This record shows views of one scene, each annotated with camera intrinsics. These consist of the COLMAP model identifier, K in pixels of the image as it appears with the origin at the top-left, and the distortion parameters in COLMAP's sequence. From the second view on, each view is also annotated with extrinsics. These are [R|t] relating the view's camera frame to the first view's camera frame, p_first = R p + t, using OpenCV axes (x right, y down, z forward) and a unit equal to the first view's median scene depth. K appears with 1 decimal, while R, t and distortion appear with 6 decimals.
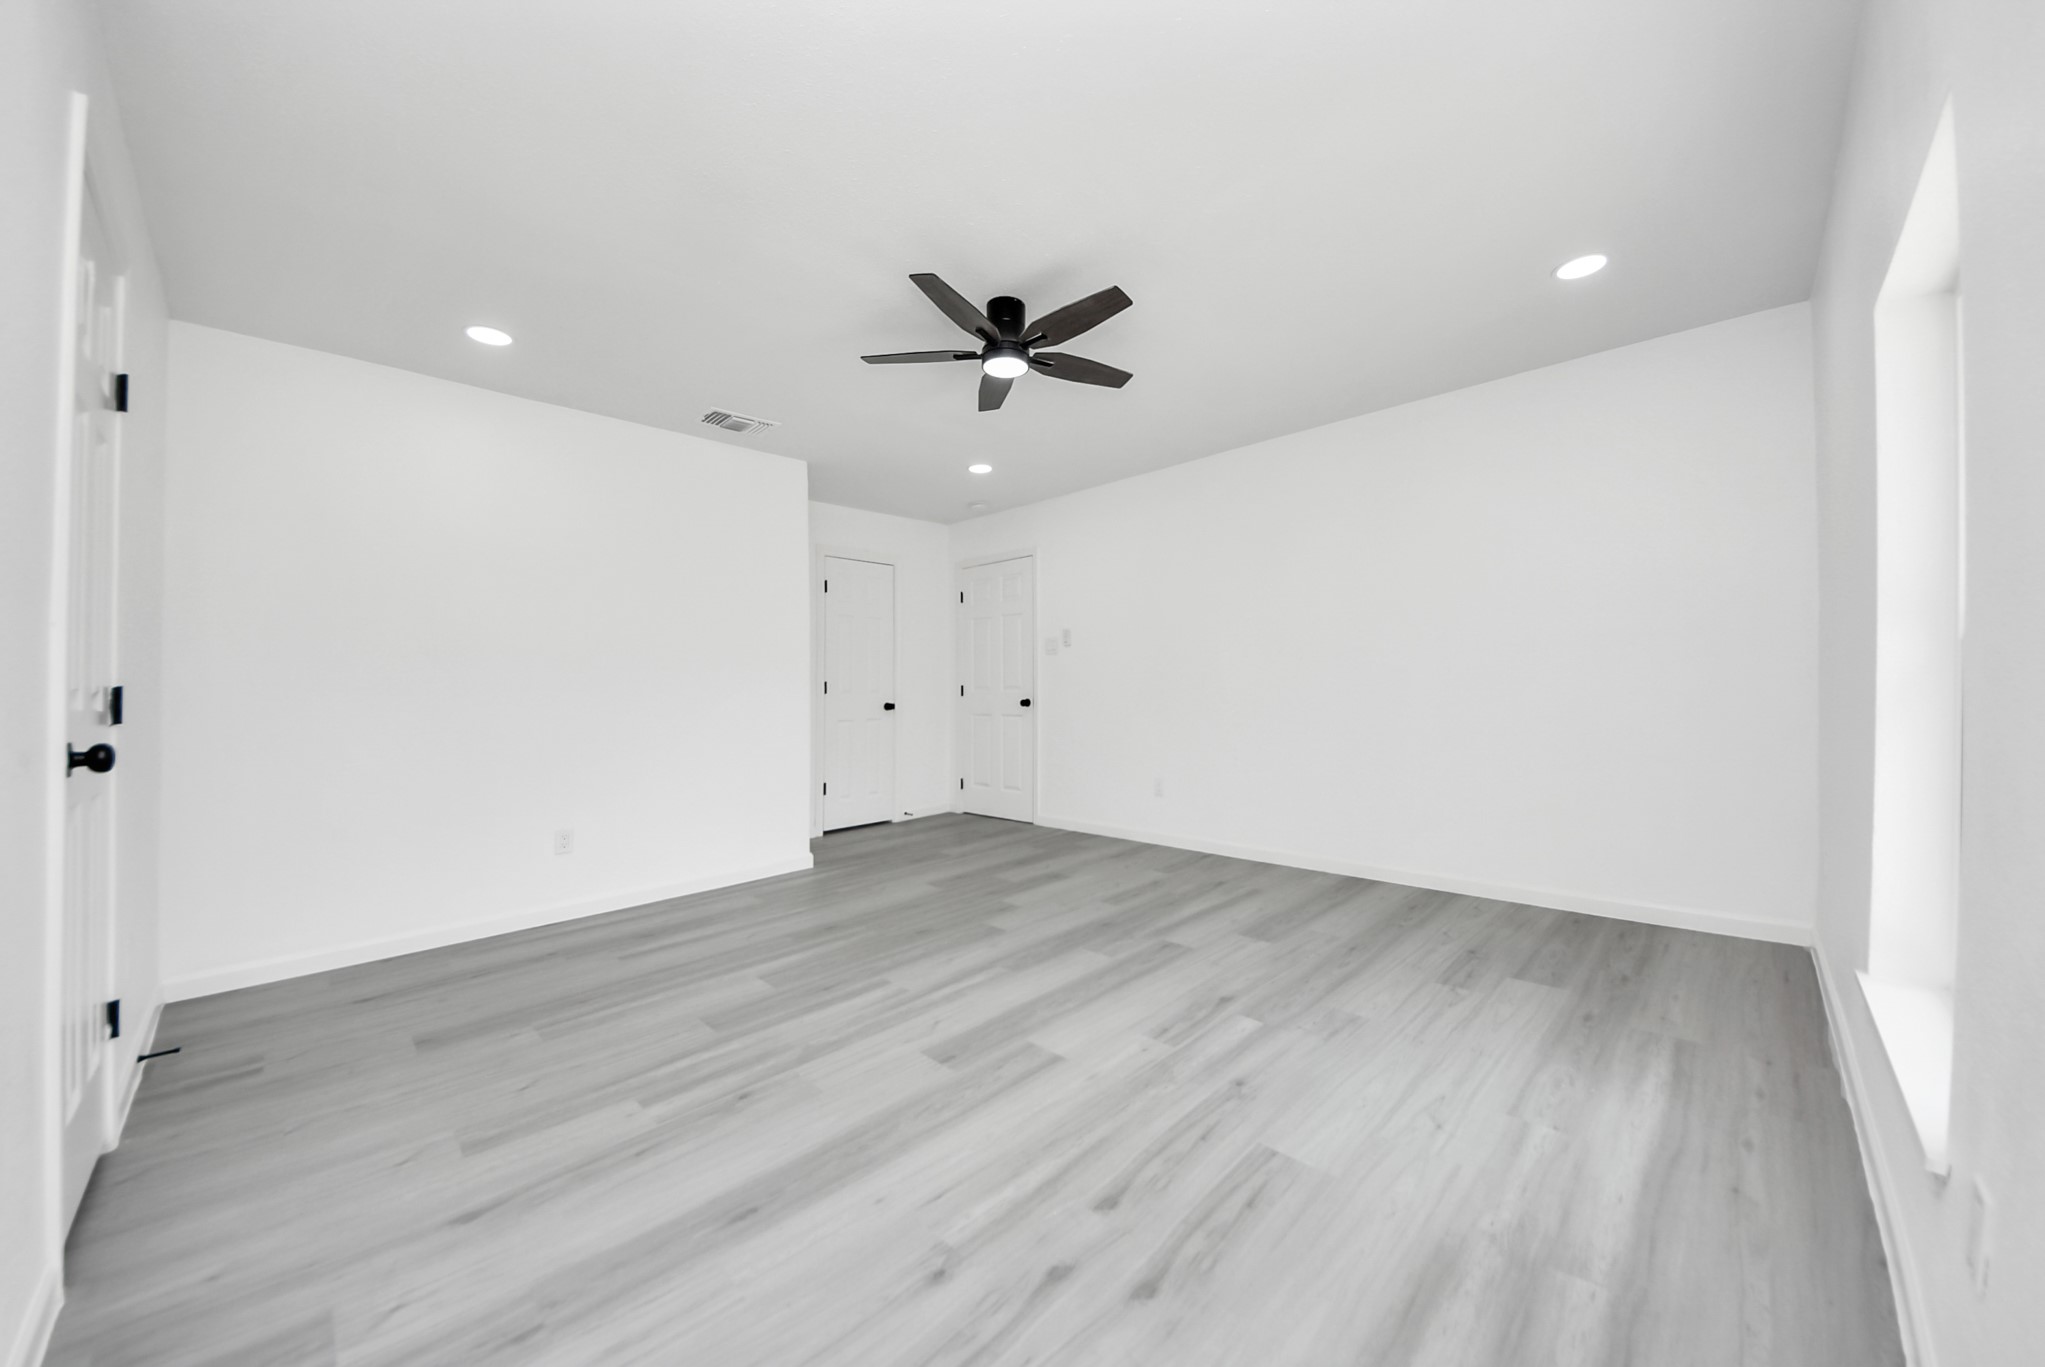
lens RADIAL K [[735.6, 0, 1028.6], [0, 735.6, 674.7], [0, 0, 1]] dist [0.016652, -0.013206]
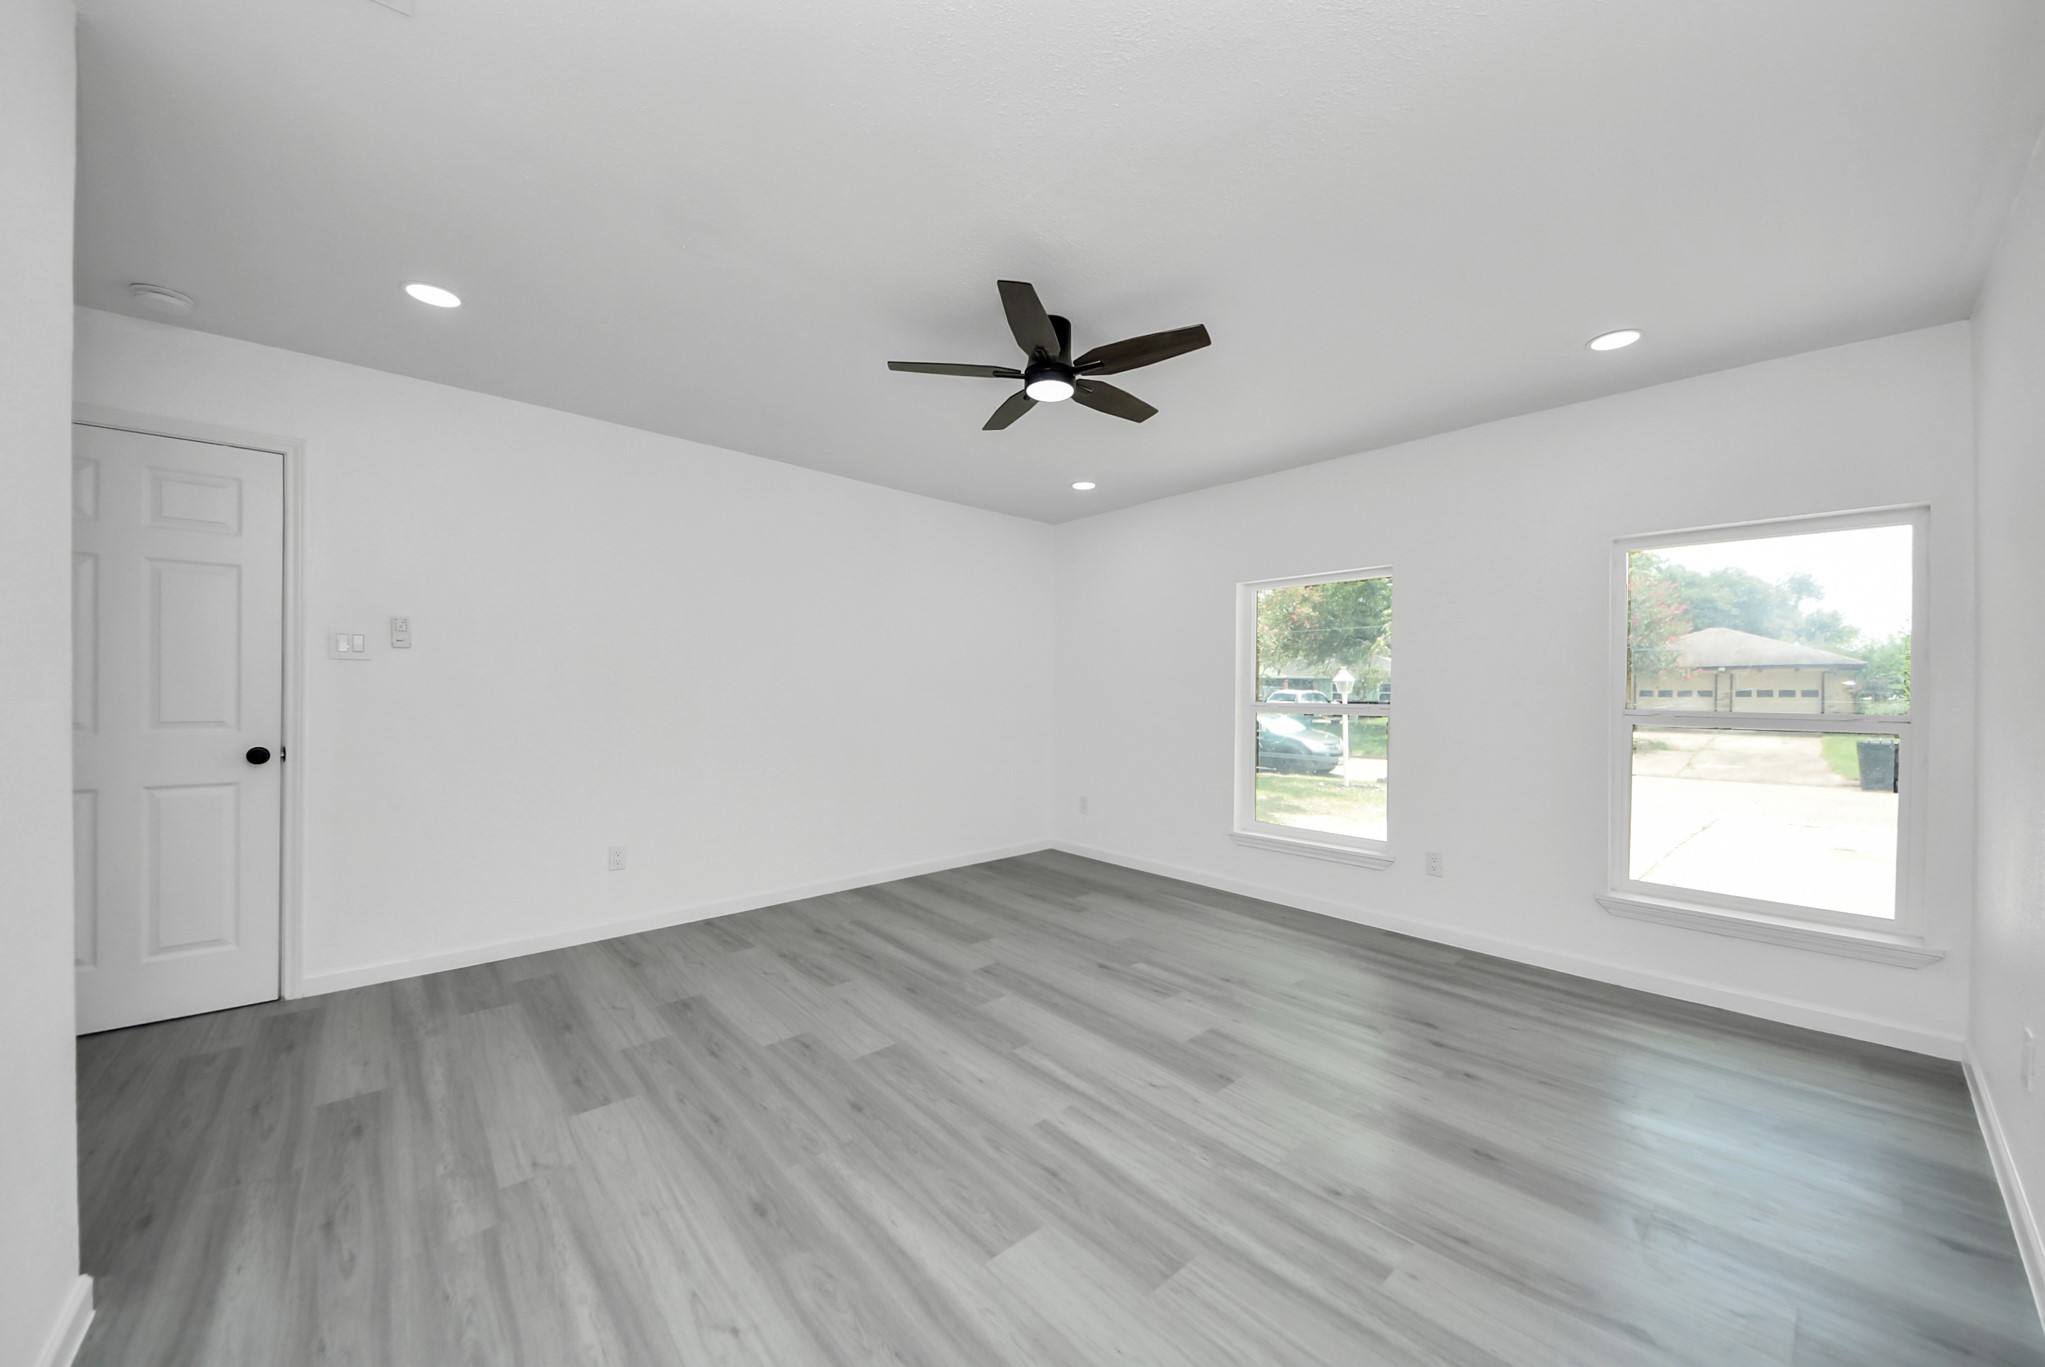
lens RADIAL K [[735.6, 0, 1017.4], [0, 735.6, 682.7], [0, 0, 1]] dist [0.016652, -0.013206]
pose [[0.065799, 0.037331, 0.997134, -0.954990], [-0.019604, 0.999155, -0.036114, -0.014361], [-0.997640, -0.017171, 0.066475, 0.955438]]
